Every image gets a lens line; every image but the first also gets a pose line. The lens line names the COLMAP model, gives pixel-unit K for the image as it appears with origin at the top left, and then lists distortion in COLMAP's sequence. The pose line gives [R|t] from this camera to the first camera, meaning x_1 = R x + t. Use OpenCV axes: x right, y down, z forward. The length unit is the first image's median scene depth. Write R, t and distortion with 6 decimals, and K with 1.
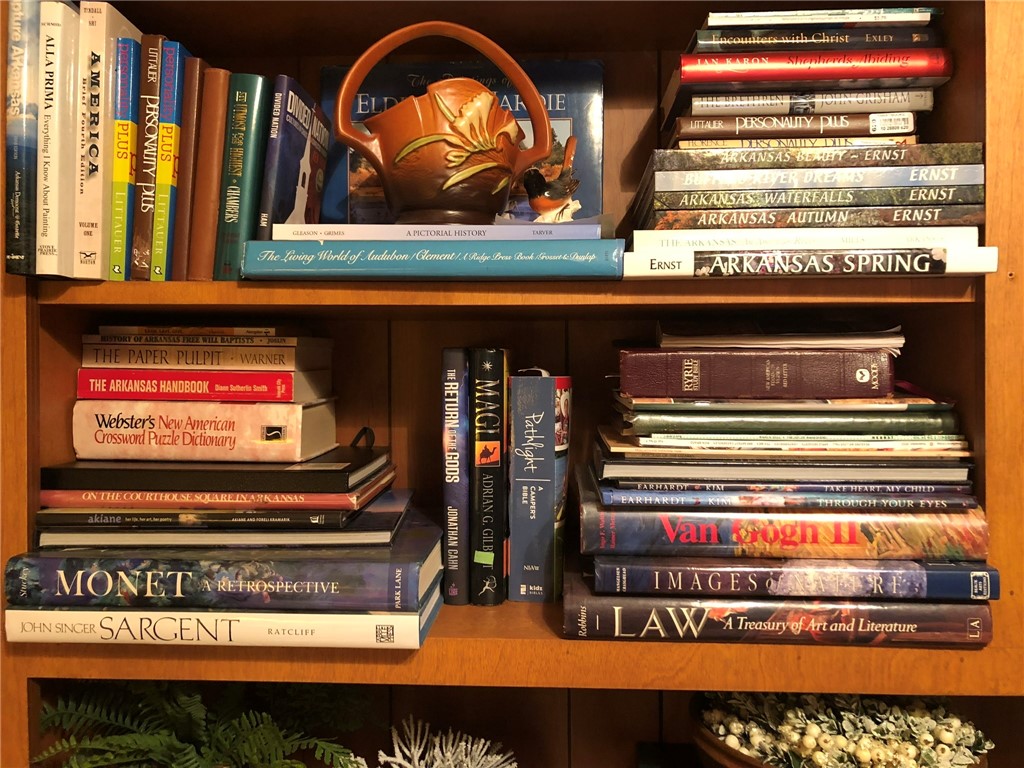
lens RADIAL K [[851.1, 0, 508.9], [0, 851.1, 379.7], [0, 0, 1]] dist [0.045607, -0.045582]
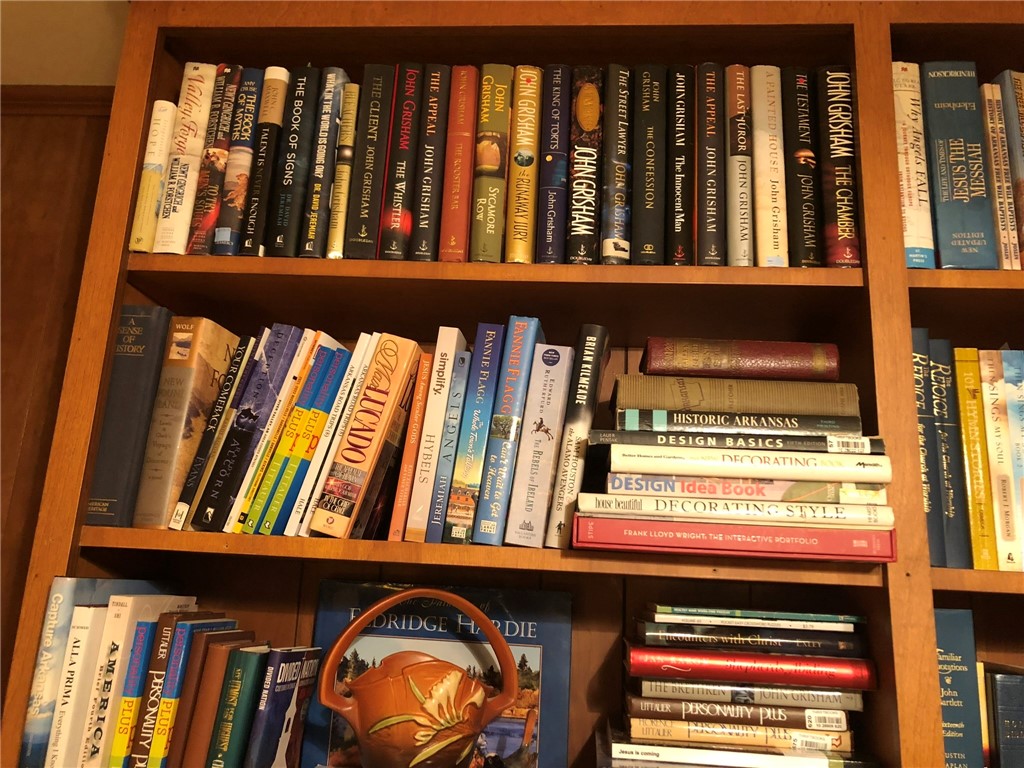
lens RADIAL K [[851.1, 0, 504.5], [0, 851.1, 378.1], [0, 0, 1]] dist [0.045607, -0.045582]
pose [[0.998354, 0.041993, -0.039063, 0.067477], [-0.050421, 0.967219, -0.248886, -0.450894], [0.027331, 0.250446, 0.967745, -0.181425]]
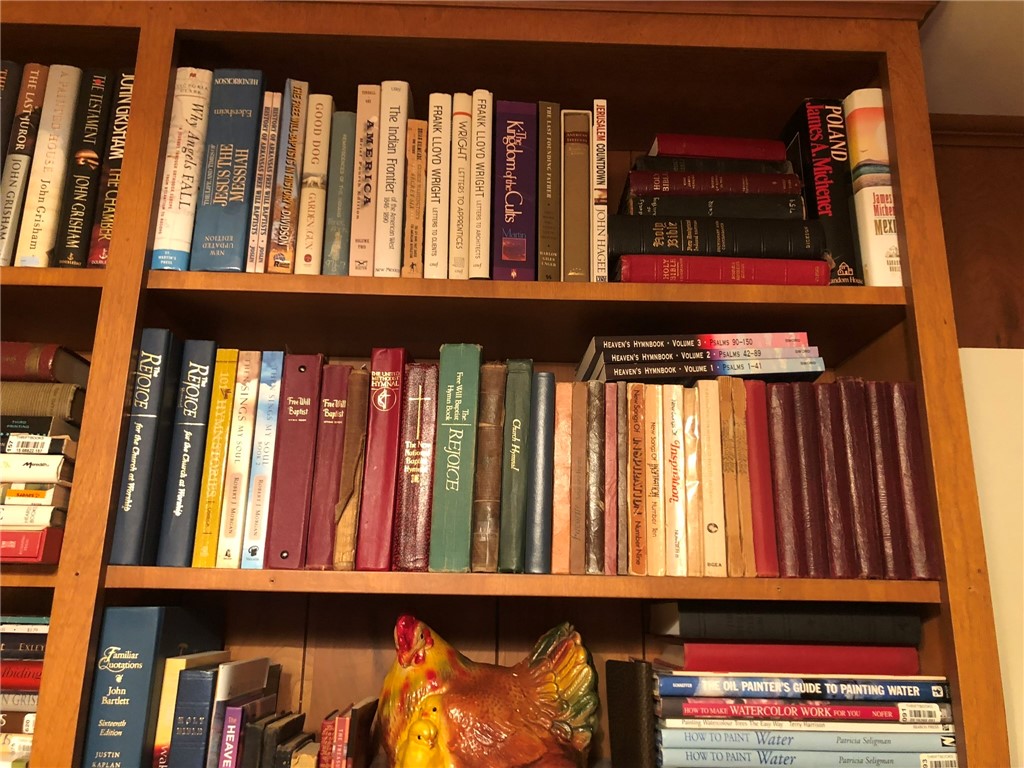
lens RADIAL K [[851.1, 0, 488.5], [0, 851.1, 379.6], [0, 0, 1]] dist [0.045607, -0.045582]
pose [[0.997319, 0.038623, 0.062148, 0.973089], [-0.020776, 0.963857, -0.265610, -0.465724], [-0.070161, 0.263607, 0.962075, -0.198075]]
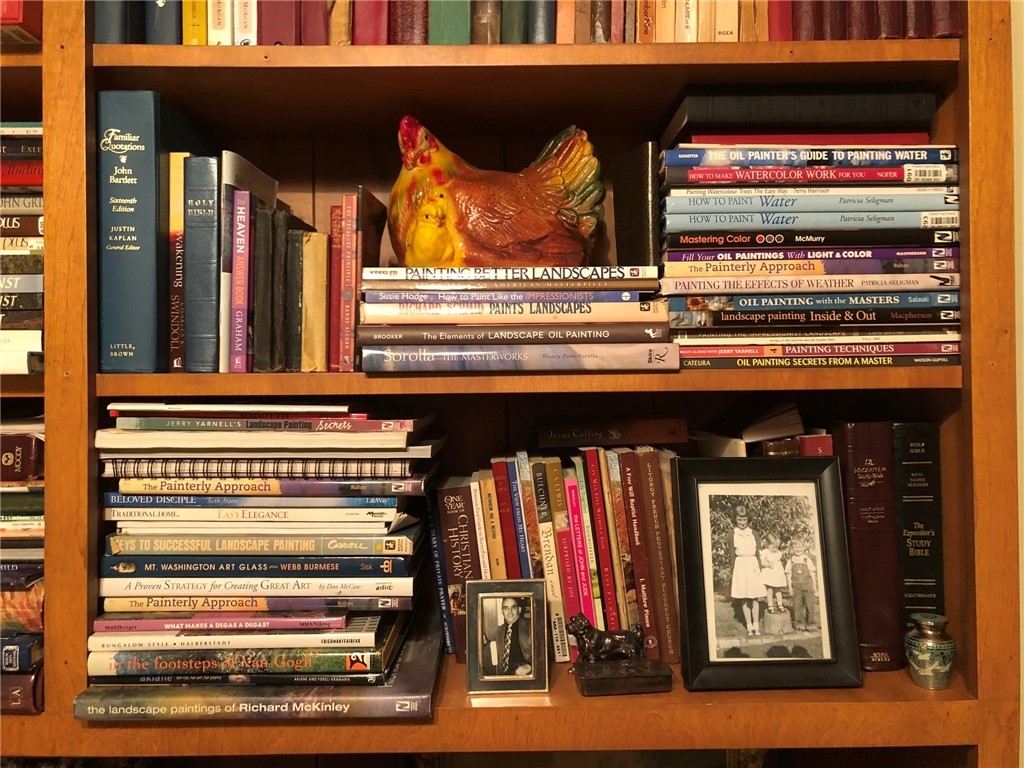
lens RADIAL K [[851.1, 0, 503.4], [0, 851.1, 380.6], [0, 0, 1]] dist [0.045607, -0.045582]
pose [[0.998270, -0.009289, 0.058051, 1.002903], [0.009775, 0.999919, -0.008109, -0.091785], [-0.057971, 0.008663, 0.998281, -0.128857]]
